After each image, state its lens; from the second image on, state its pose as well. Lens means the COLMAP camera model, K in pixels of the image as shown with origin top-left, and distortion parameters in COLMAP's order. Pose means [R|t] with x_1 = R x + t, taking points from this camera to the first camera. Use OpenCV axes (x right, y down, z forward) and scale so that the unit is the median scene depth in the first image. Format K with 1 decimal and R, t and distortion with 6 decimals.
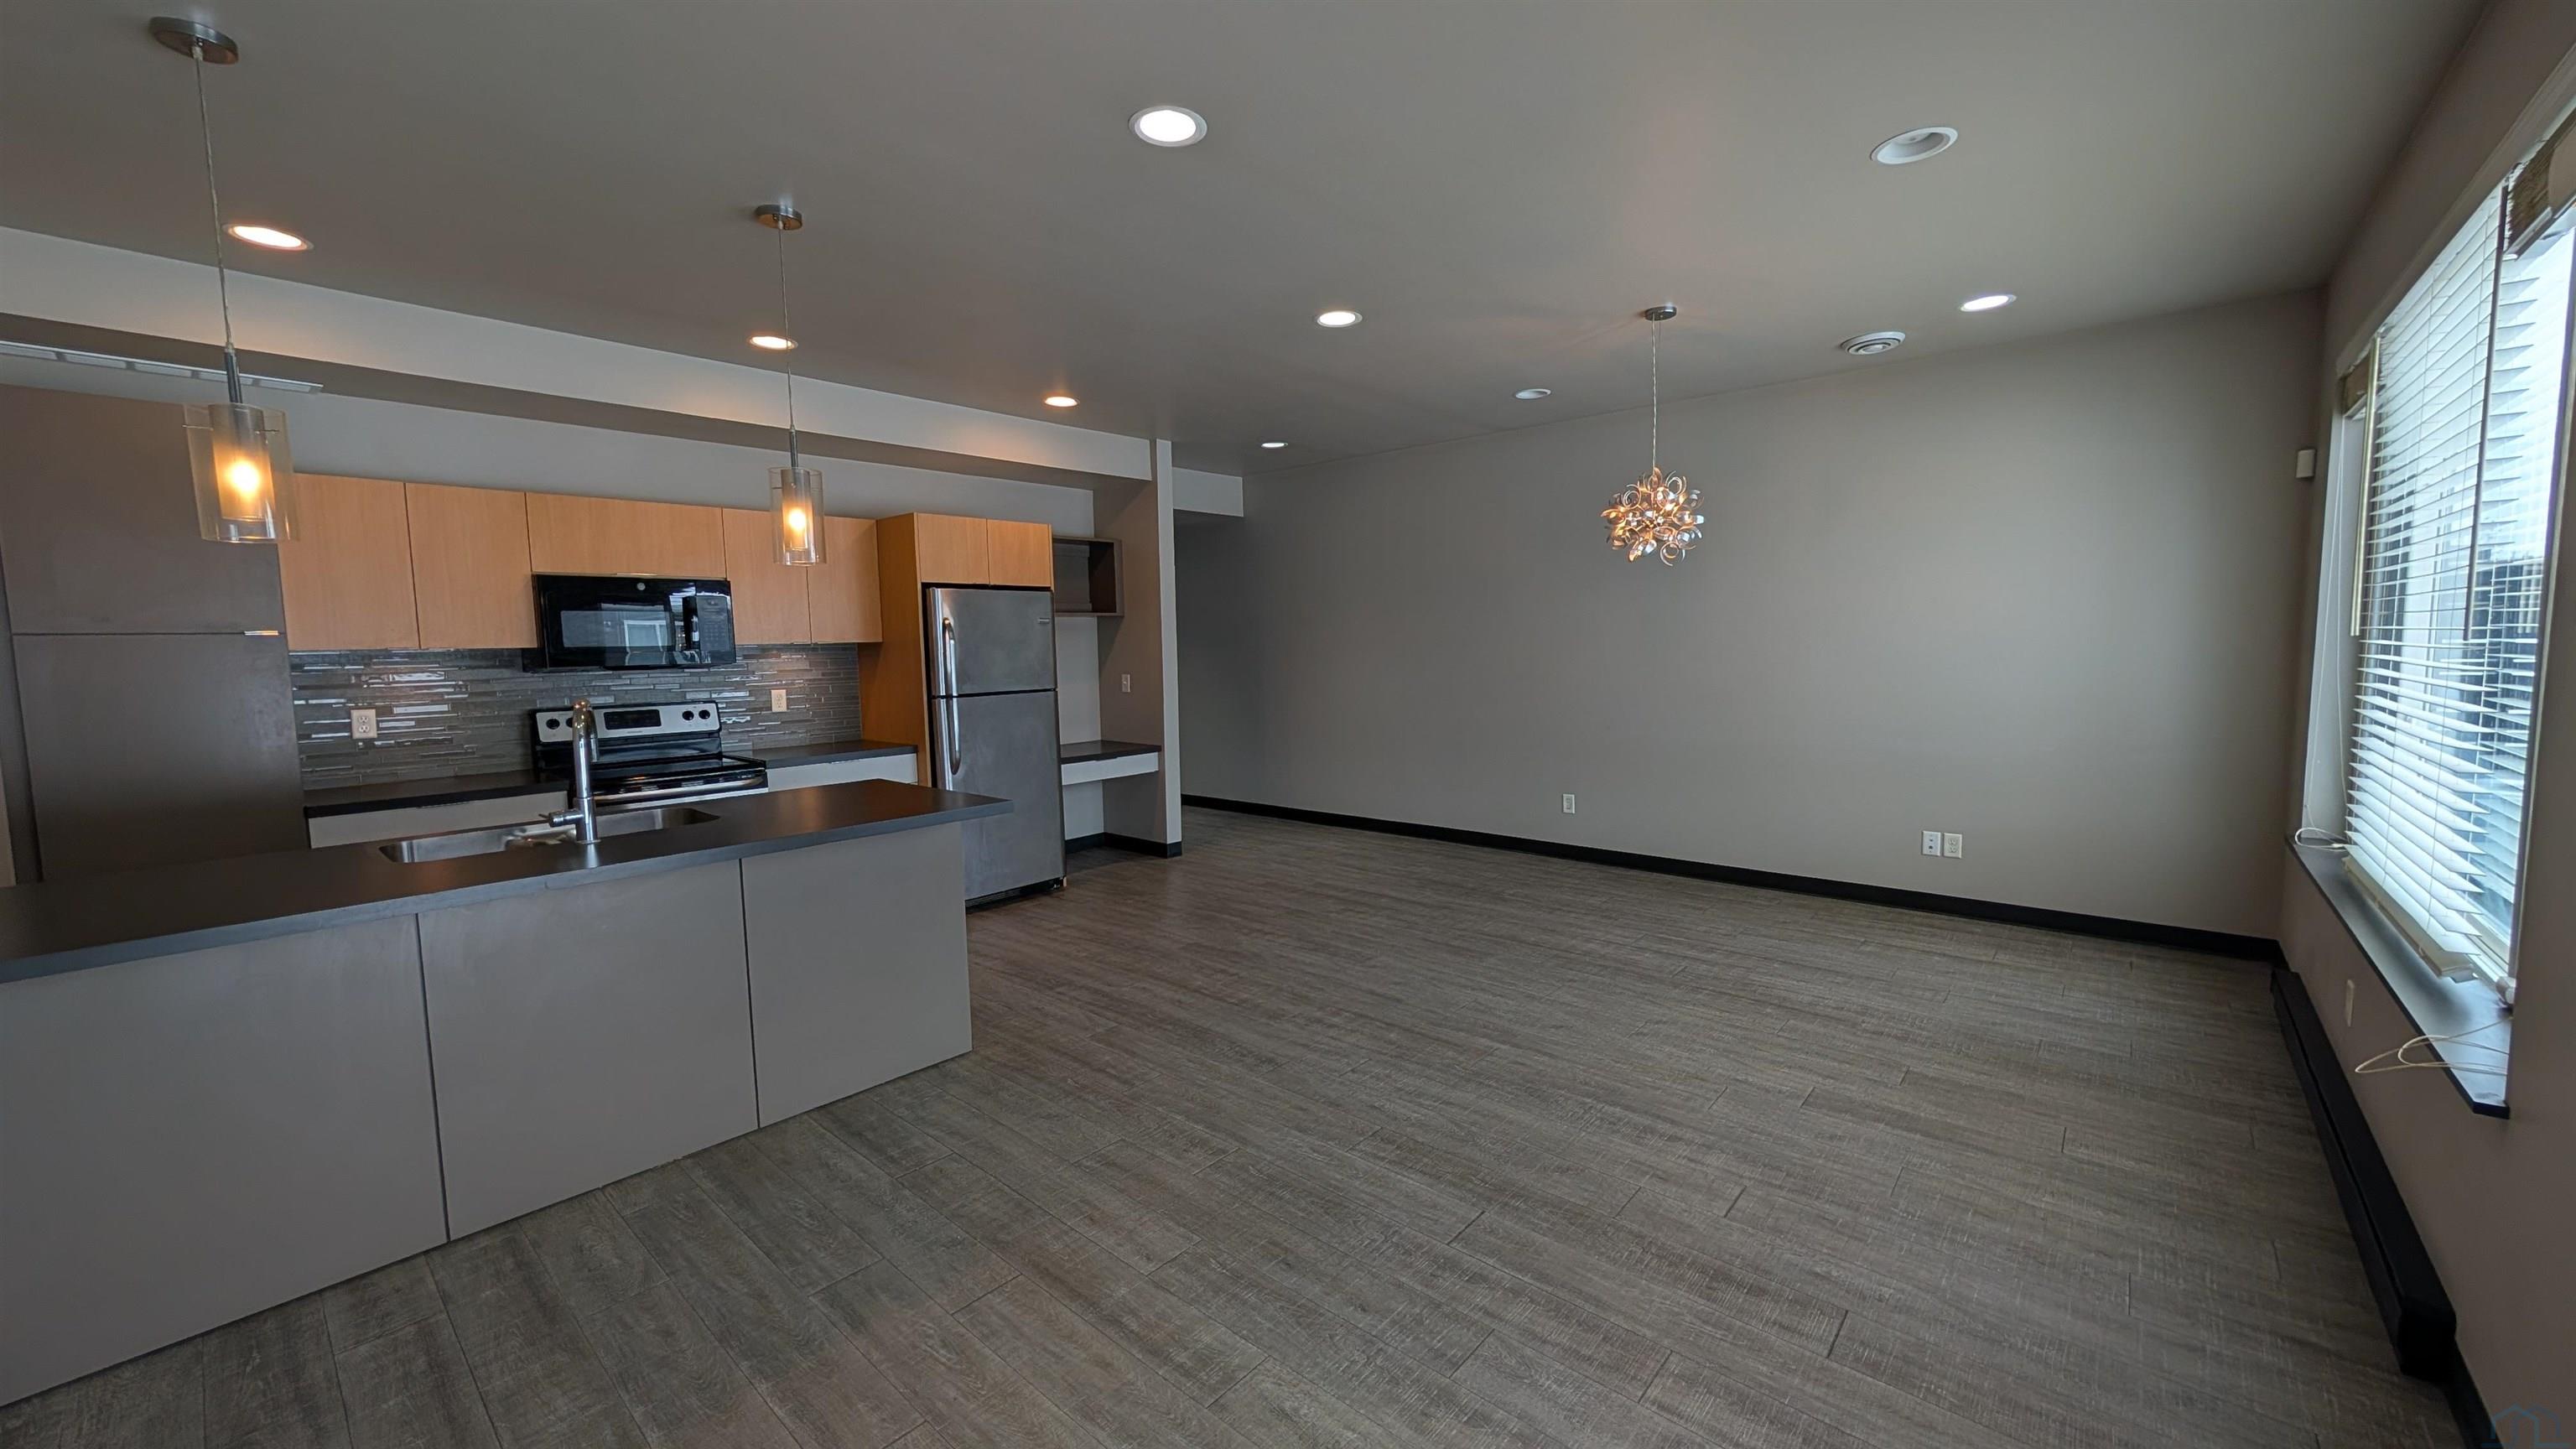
lens RADIAL K [[967.9, 0, 1294.7], [0, 967.9, 722.5], [0, 0, 1]] dist [-0.000588, 0.000006]
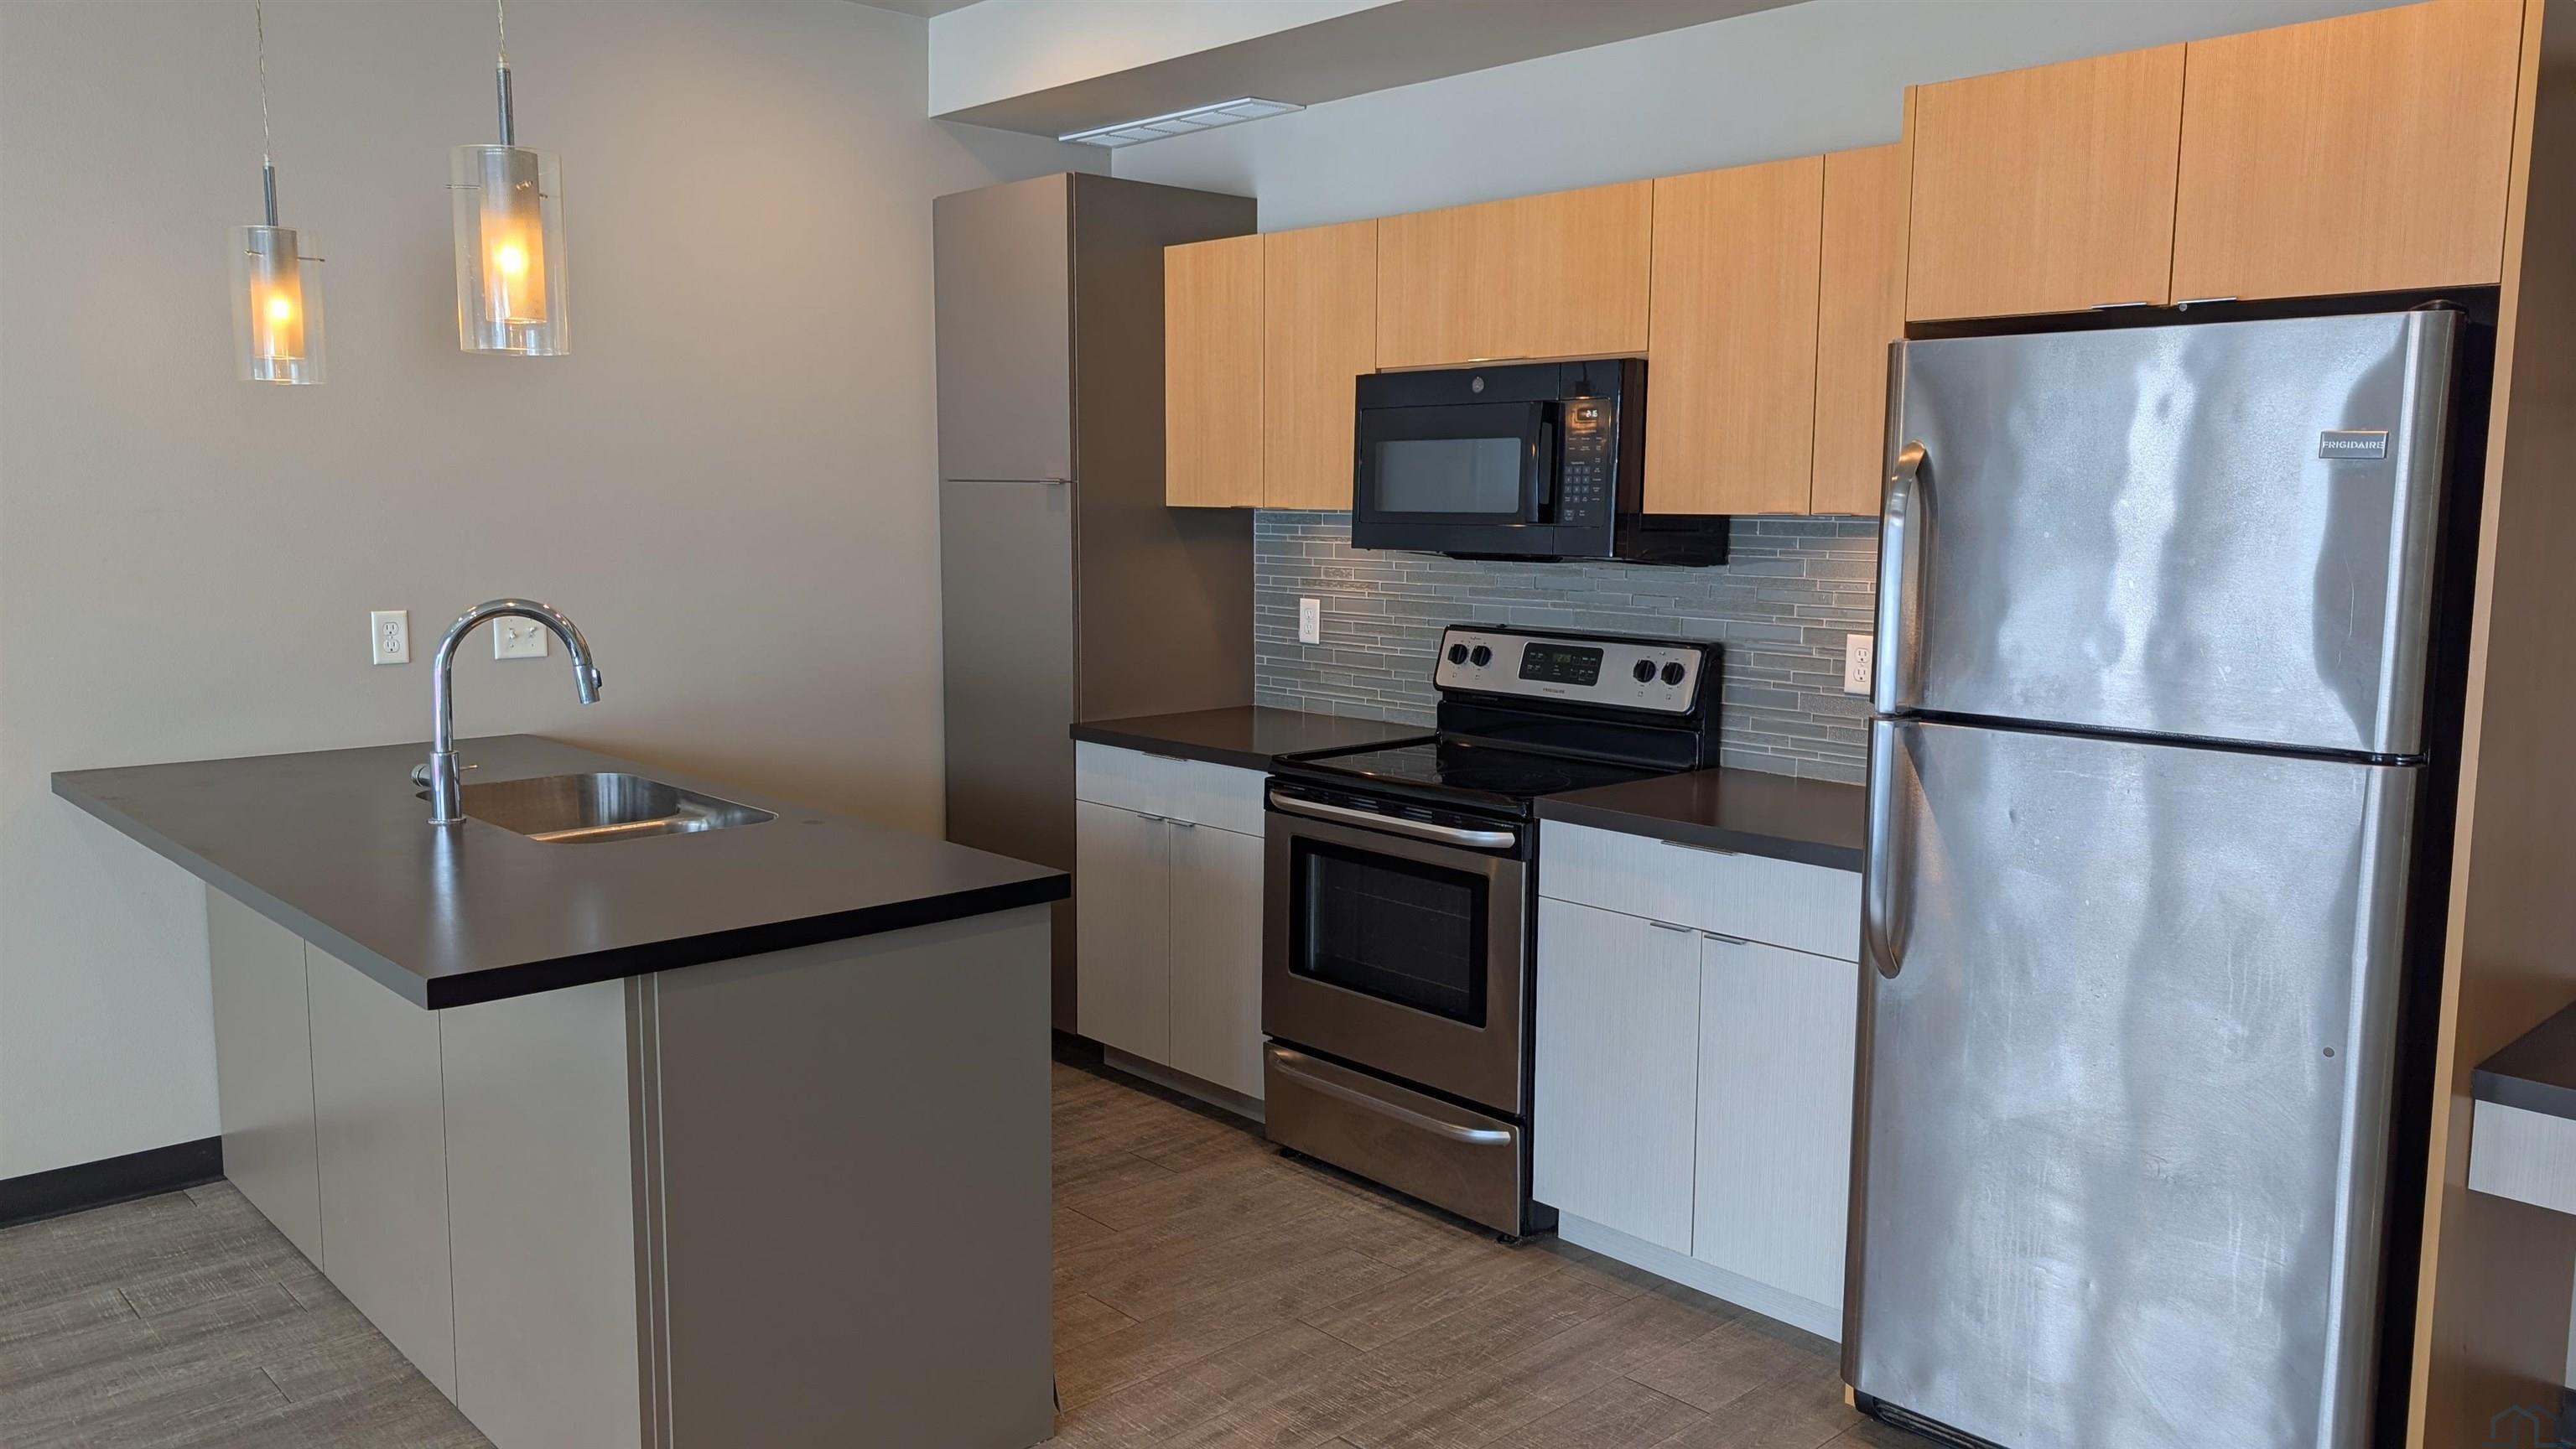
lens RADIAL K [[1867.8, 0, 1288.0], [0, 1867.8, 724.5], [0, 0, 1]] dist [0.026703, -0.026671]
pose [[-0.108755, 0.142275, -0.983834, 0.319565], [-0.088037, 0.984437, 0.152094, -0.135769], [0.990163, 0.103154, -0.094537, 1.269327]]
